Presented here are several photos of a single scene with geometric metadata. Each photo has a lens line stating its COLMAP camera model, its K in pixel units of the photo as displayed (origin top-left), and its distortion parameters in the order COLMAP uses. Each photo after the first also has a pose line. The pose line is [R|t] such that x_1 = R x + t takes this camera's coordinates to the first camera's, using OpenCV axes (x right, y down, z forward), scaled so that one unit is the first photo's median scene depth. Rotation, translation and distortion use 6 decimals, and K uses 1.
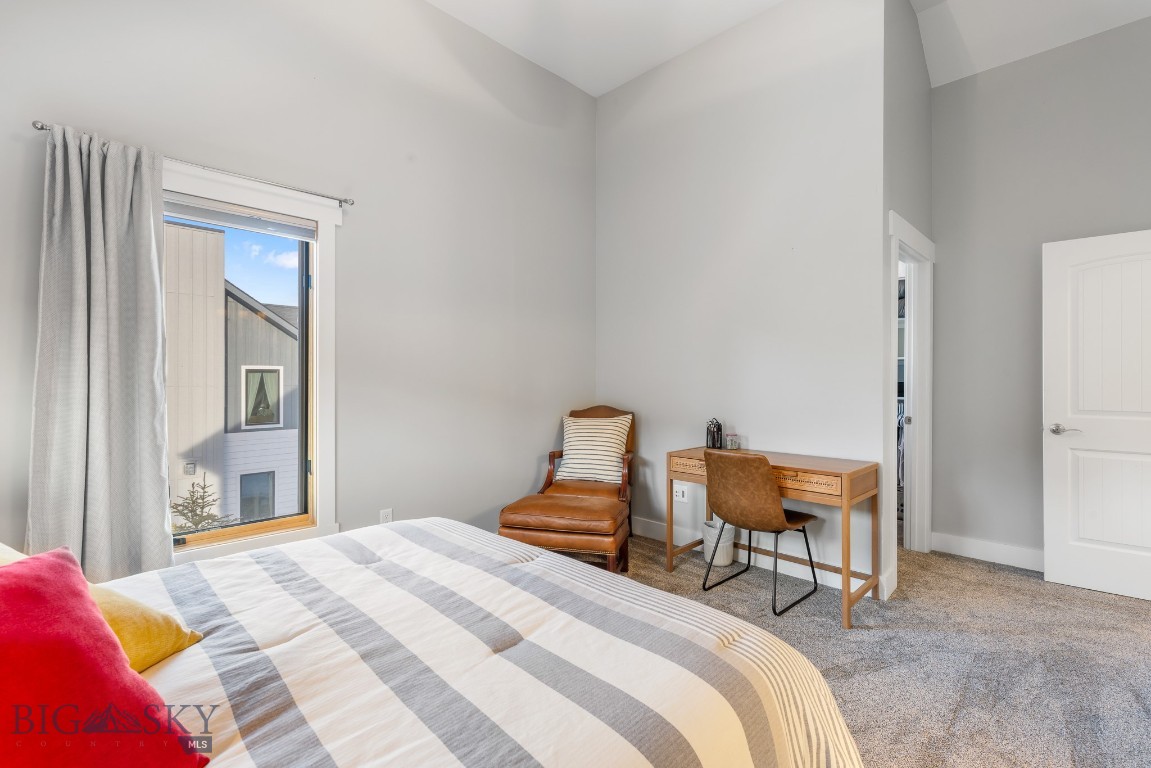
lens RADIAL K [[517.6, 0, 575.5], [0, 517.6, 384.0], [0, 0, 1]] dist [0.000168, -0.000056]
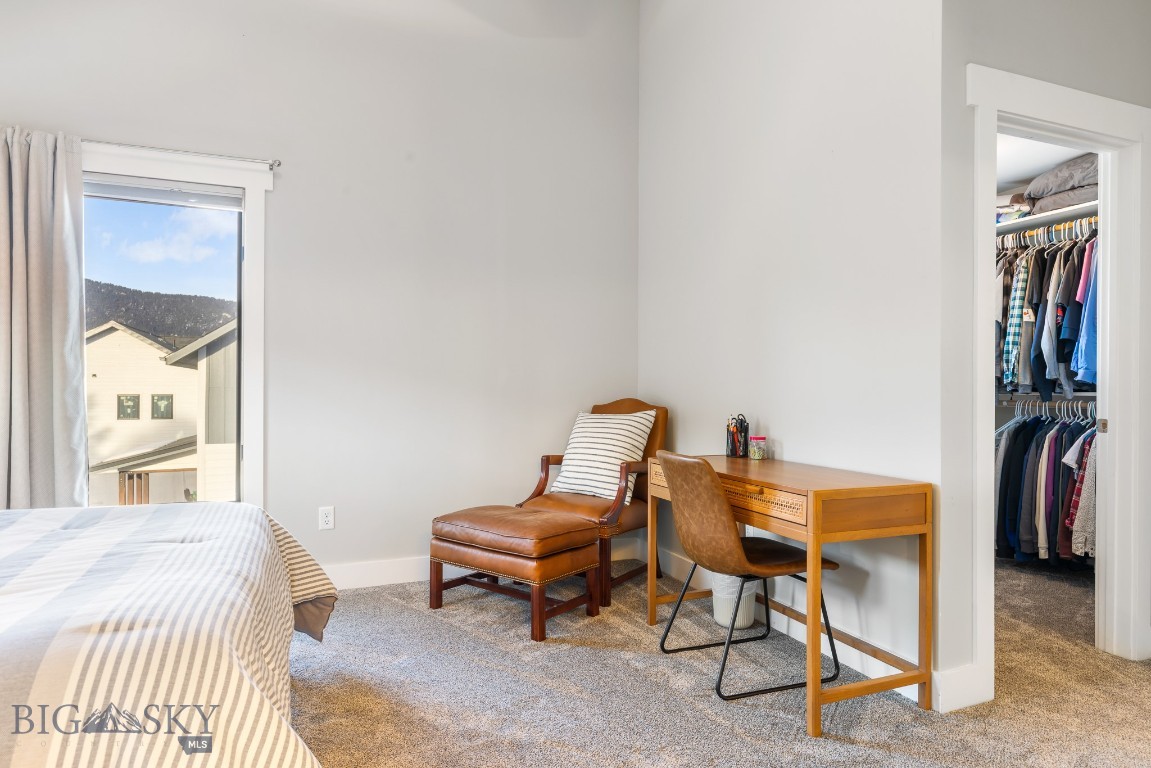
lens RADIAL K [[670.0, 0, 576.5], [0, 670.0, 392.9], [0, 0, 1]] dist [0.000670, 0.000979]
pose [[0.923917, 0.005666, -0.382551, 0.491641], [-0.005731, 0.999983, 0.000969, 0.046404], [0.382550, 0.001297, 0.923934, 0.112450]]
